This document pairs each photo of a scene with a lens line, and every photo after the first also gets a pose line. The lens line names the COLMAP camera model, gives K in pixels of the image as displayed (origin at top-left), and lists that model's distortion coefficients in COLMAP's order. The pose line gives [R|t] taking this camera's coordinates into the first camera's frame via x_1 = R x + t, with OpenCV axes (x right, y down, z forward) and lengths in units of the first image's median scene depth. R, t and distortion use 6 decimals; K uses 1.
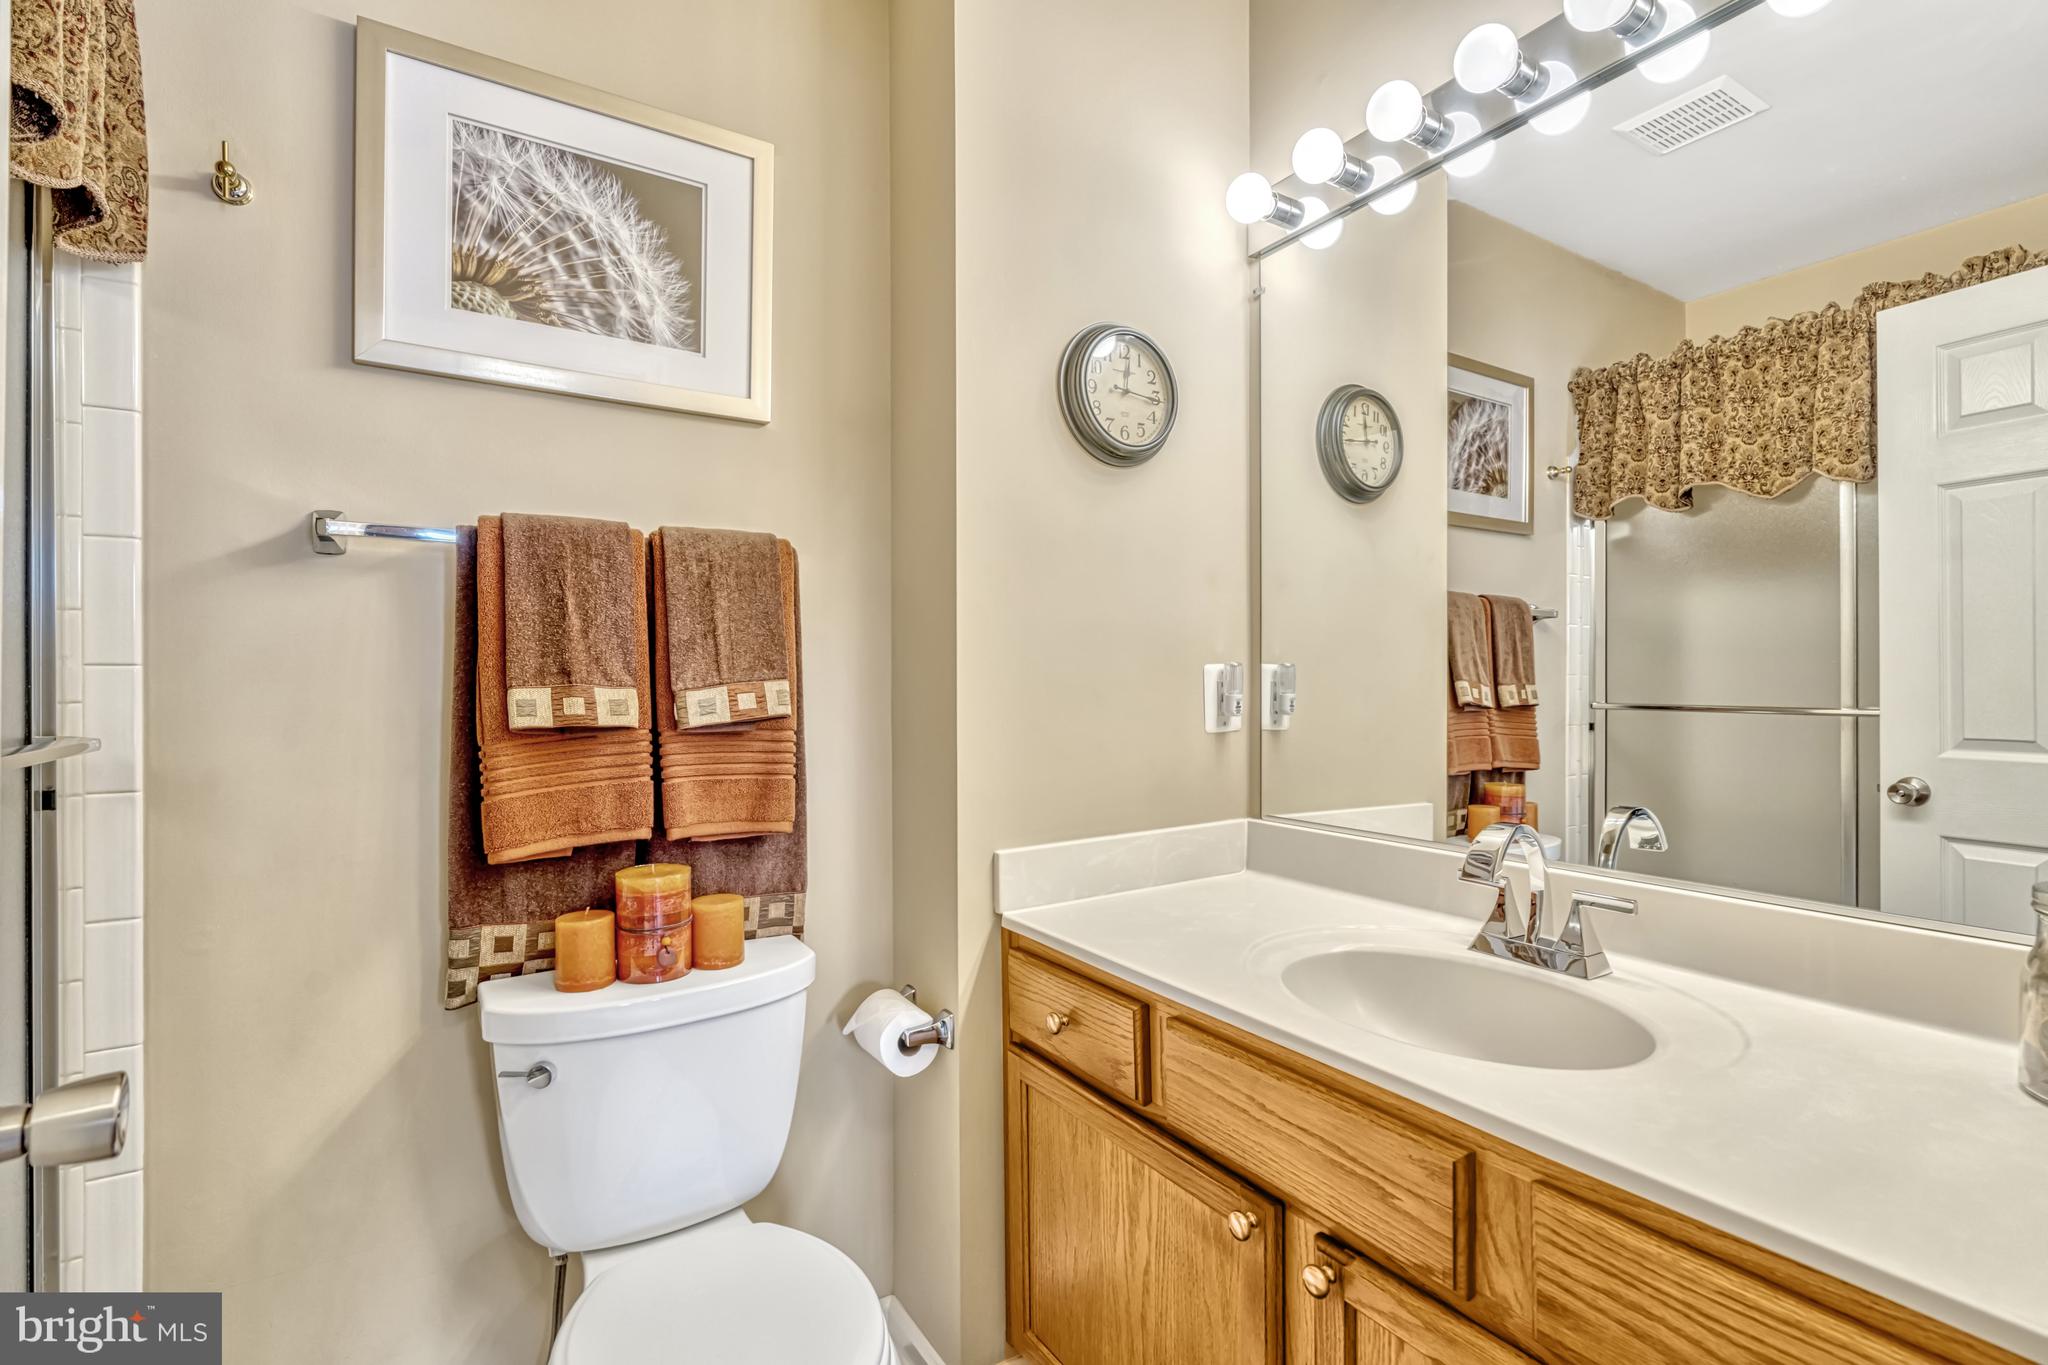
lens RADIAL K [[929.6, 0, 1017.5], [0, 929.6, 684.0], [0, 0, 1]] dist [-0.009960, 0.000516]
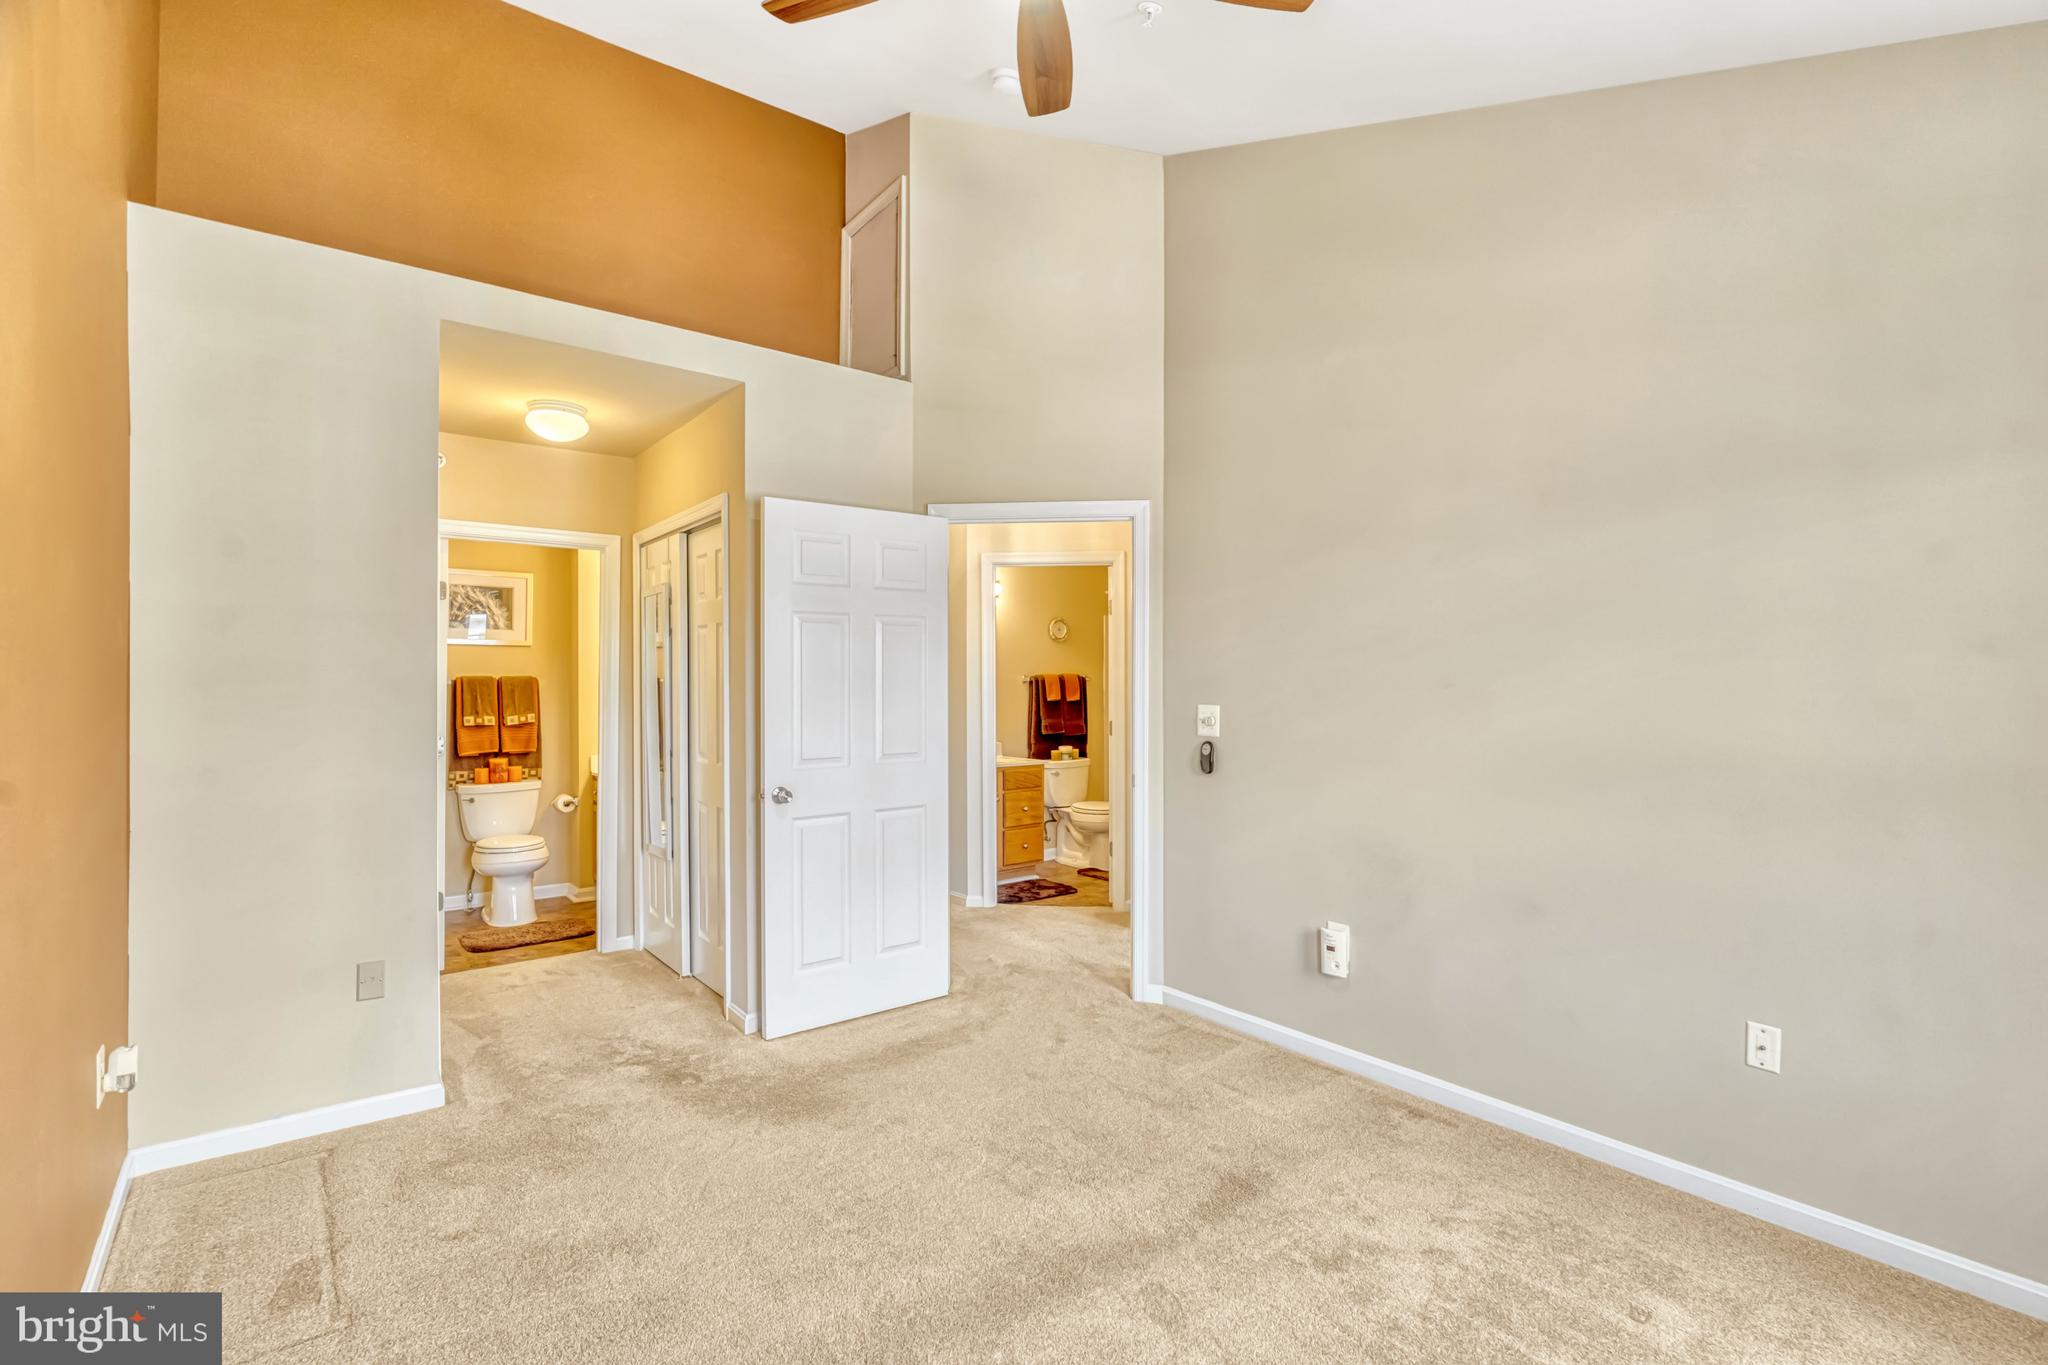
lens RADIAL K [[929.6, 0, 1032.0], [0, 929.6, 684.5], [0, 0, 1]] dist [-0.009960, 0.000516]
pose [[0.993186, 0.004190, 0.116469, 1.525045], [-0.004513, 0.999987, 0.002504, -0.160342], [-0.116457, -0.003013, 0.993191, -3.468698]]
